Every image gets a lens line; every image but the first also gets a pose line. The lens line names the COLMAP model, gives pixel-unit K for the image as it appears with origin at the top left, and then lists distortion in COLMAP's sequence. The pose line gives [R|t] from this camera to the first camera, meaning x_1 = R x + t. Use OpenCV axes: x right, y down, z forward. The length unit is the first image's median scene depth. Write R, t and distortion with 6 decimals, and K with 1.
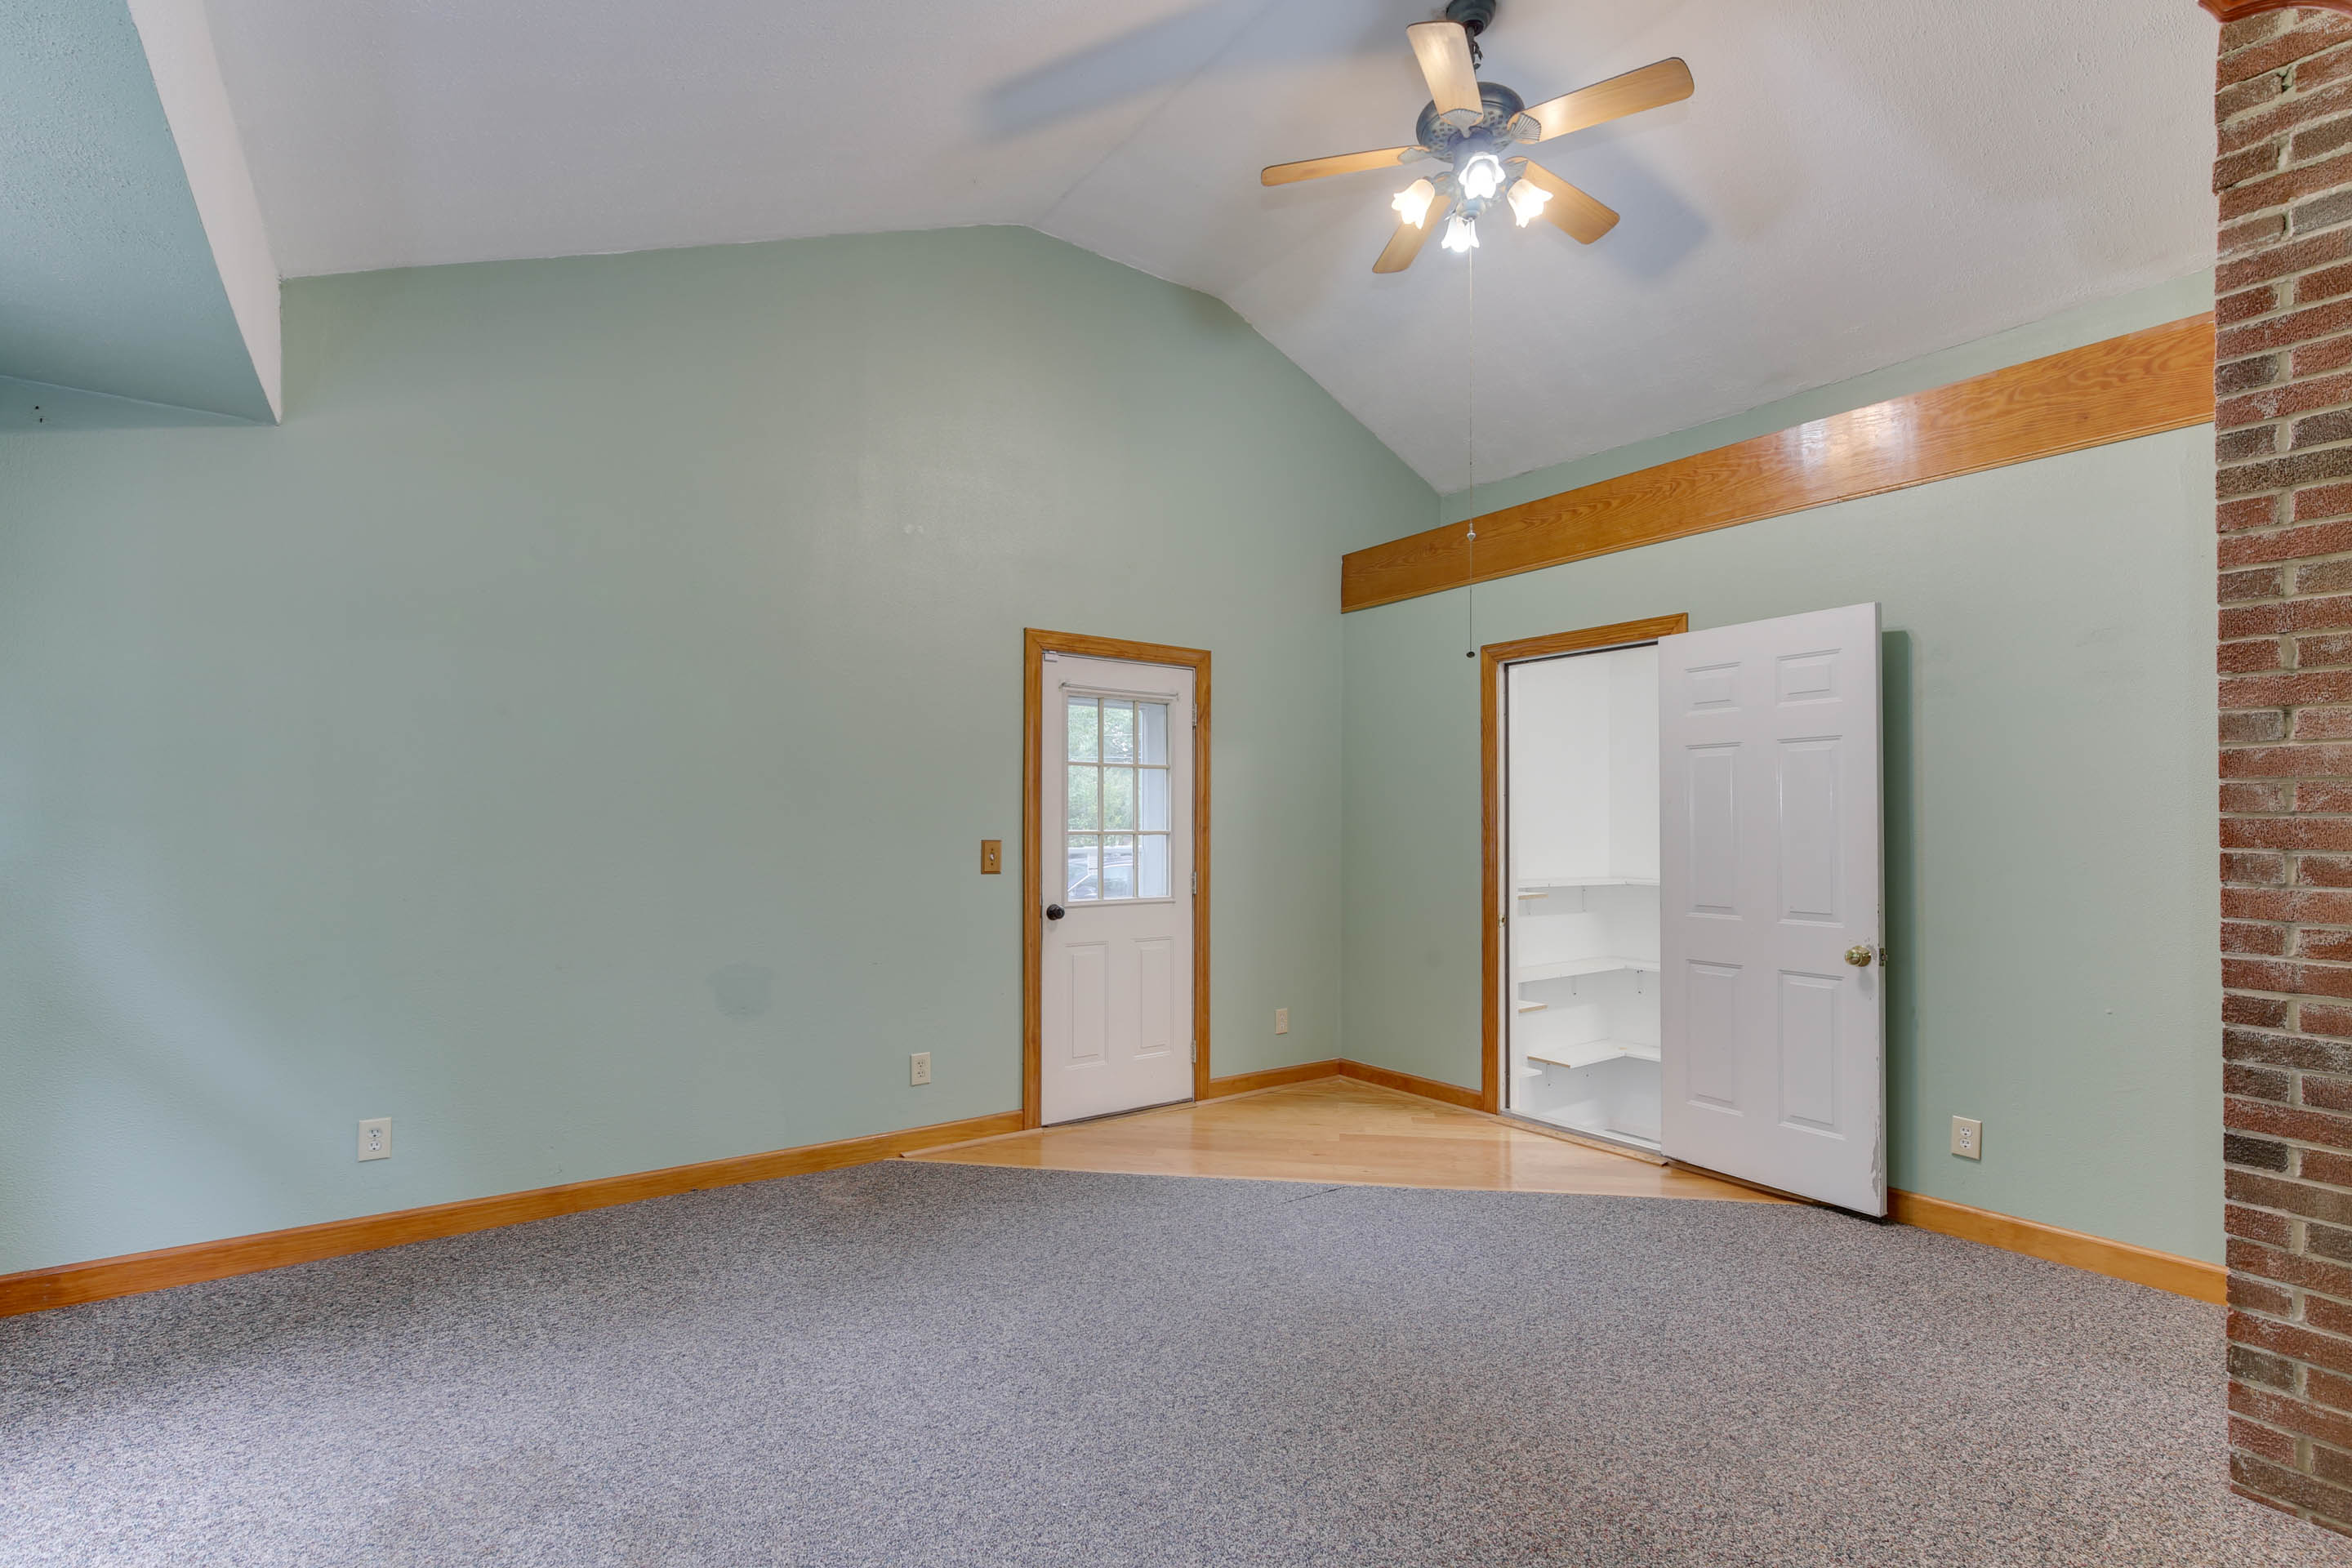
lens RADIAL K [[1074.8, 0, 1185.6], [0, 1074.8, 795.1], [0, 0, 1]] dist [0.000772, 0.000899]
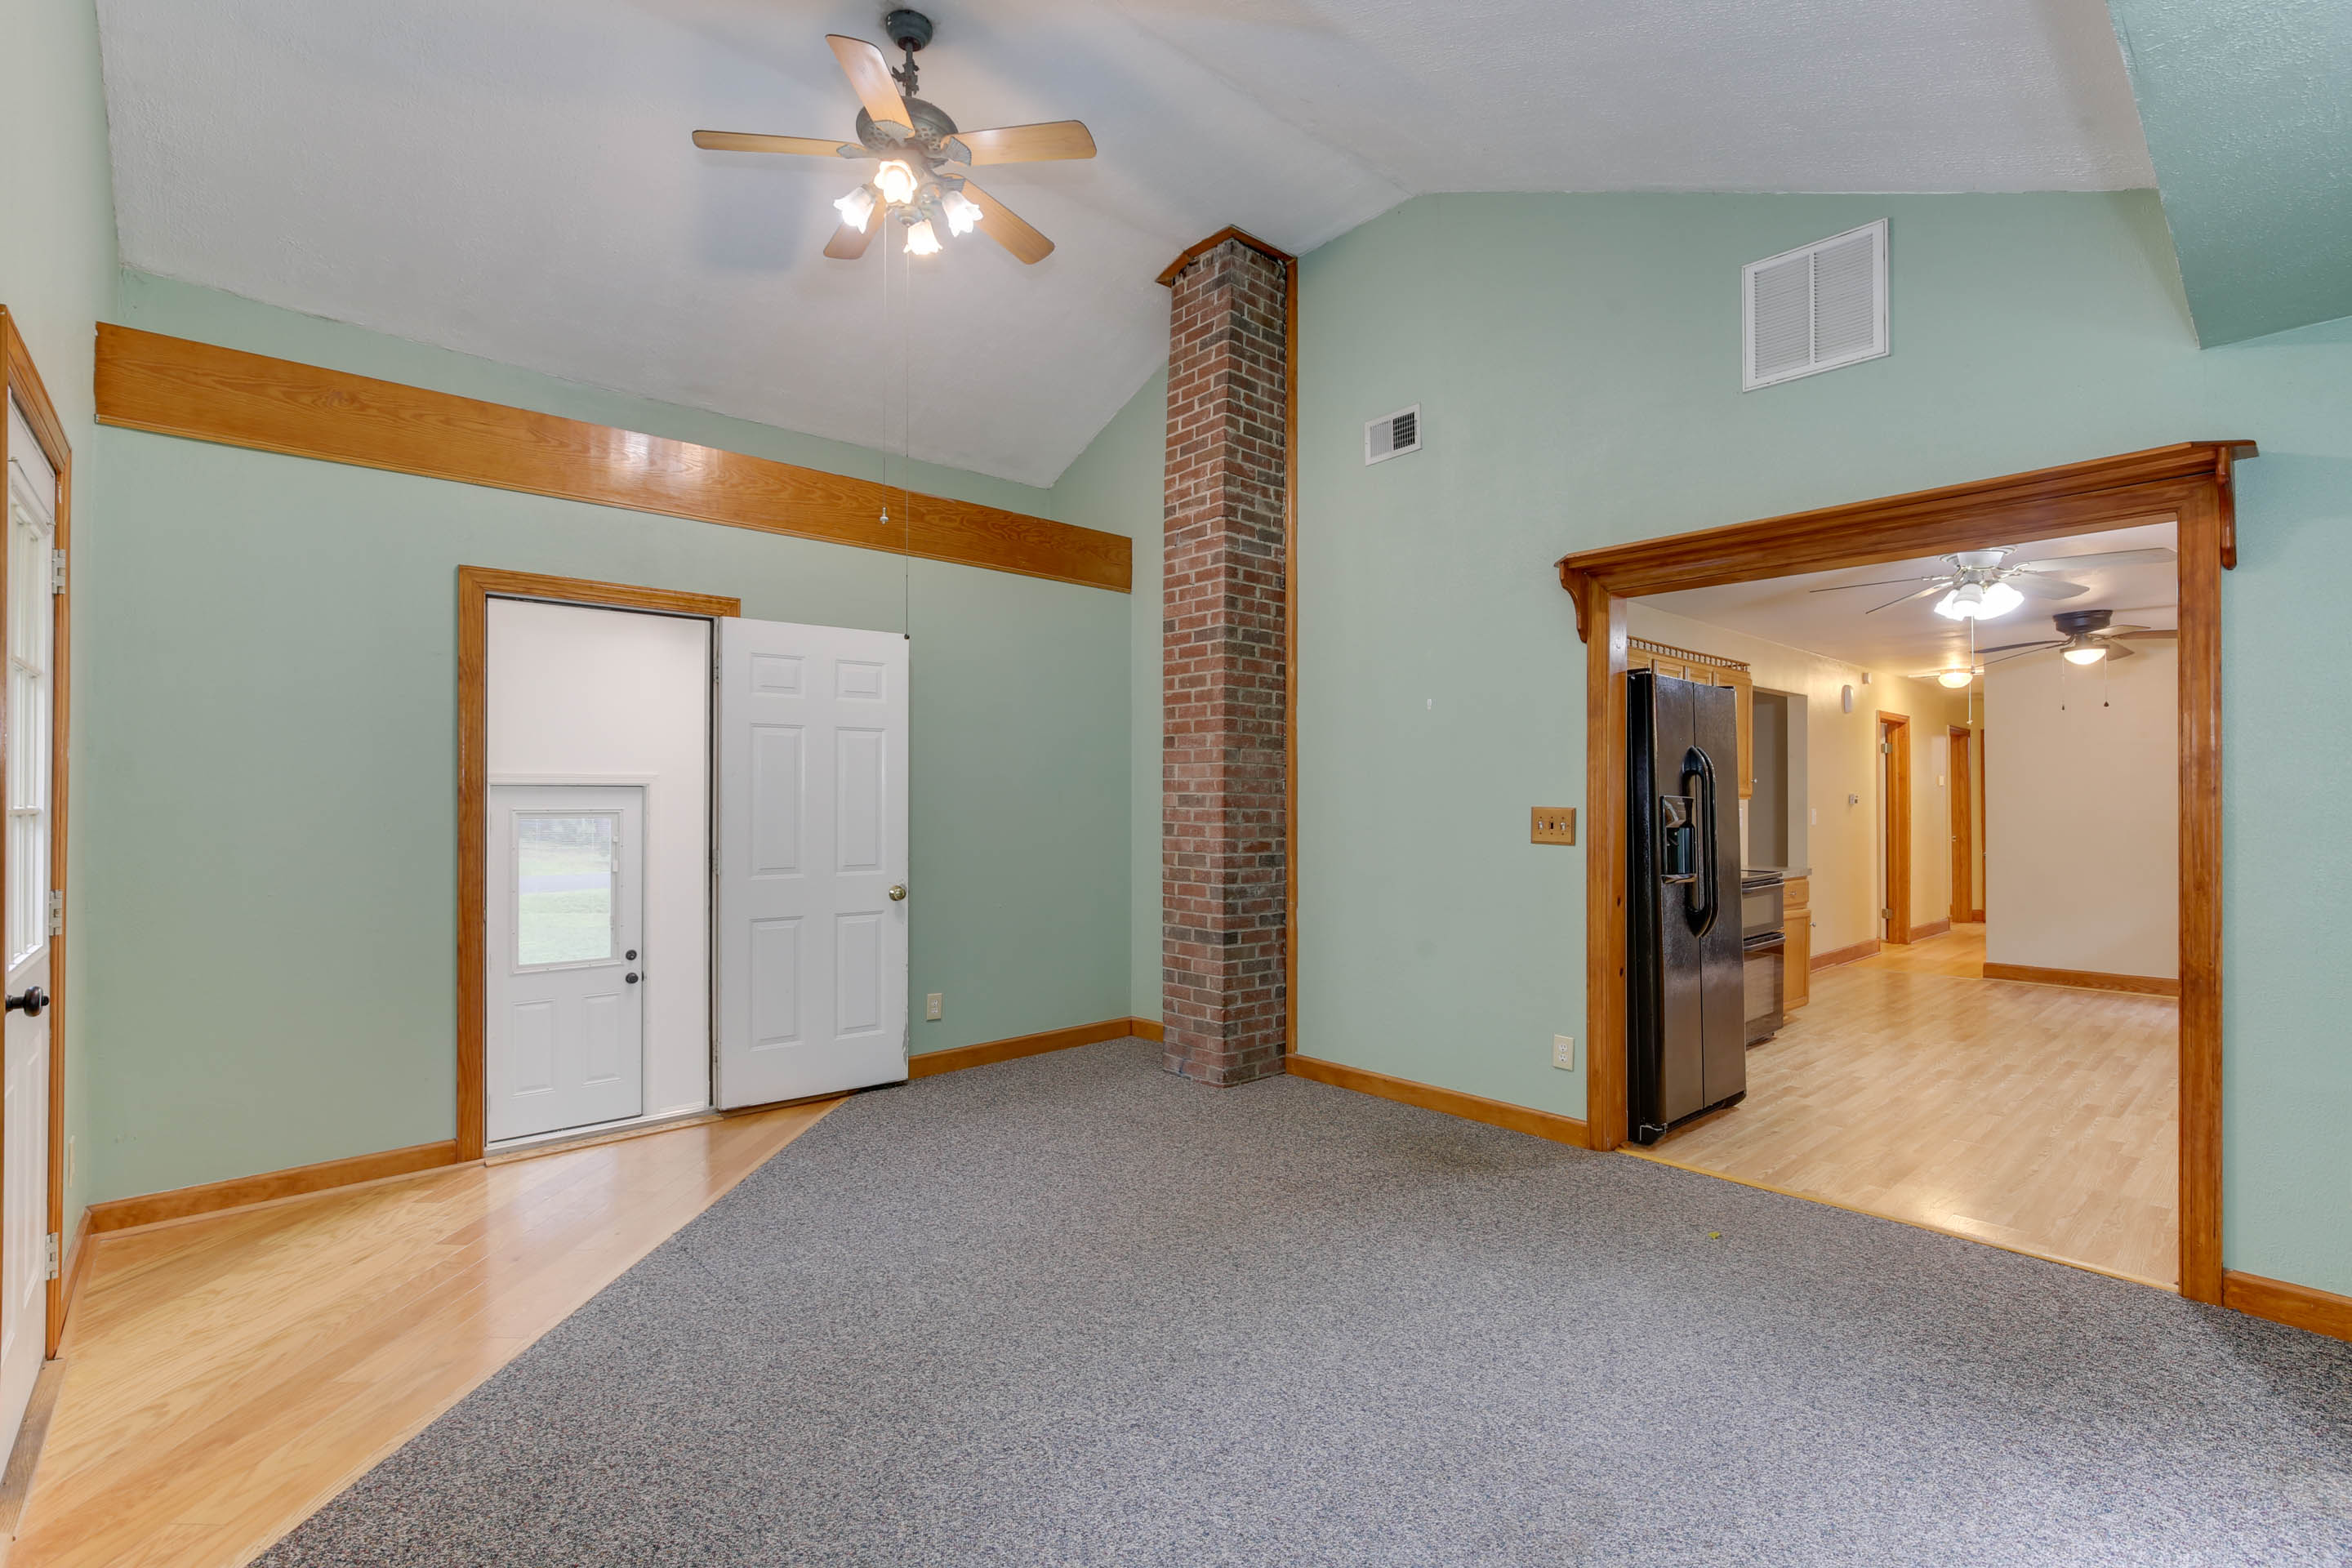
lens RADIAL K [[1074.8, 0, 1190.2], [0, 1074.8, 780.7], [0, 0, 1]] dist [0.000772, 0.000899]
pose [[-0.096120, 0.016153, 0.995239, -0.803012], [-0.030125, 0.999363, -0.019130, 0.023583], [-0.994914, -0.031820, -0.095572, 0.805179]]
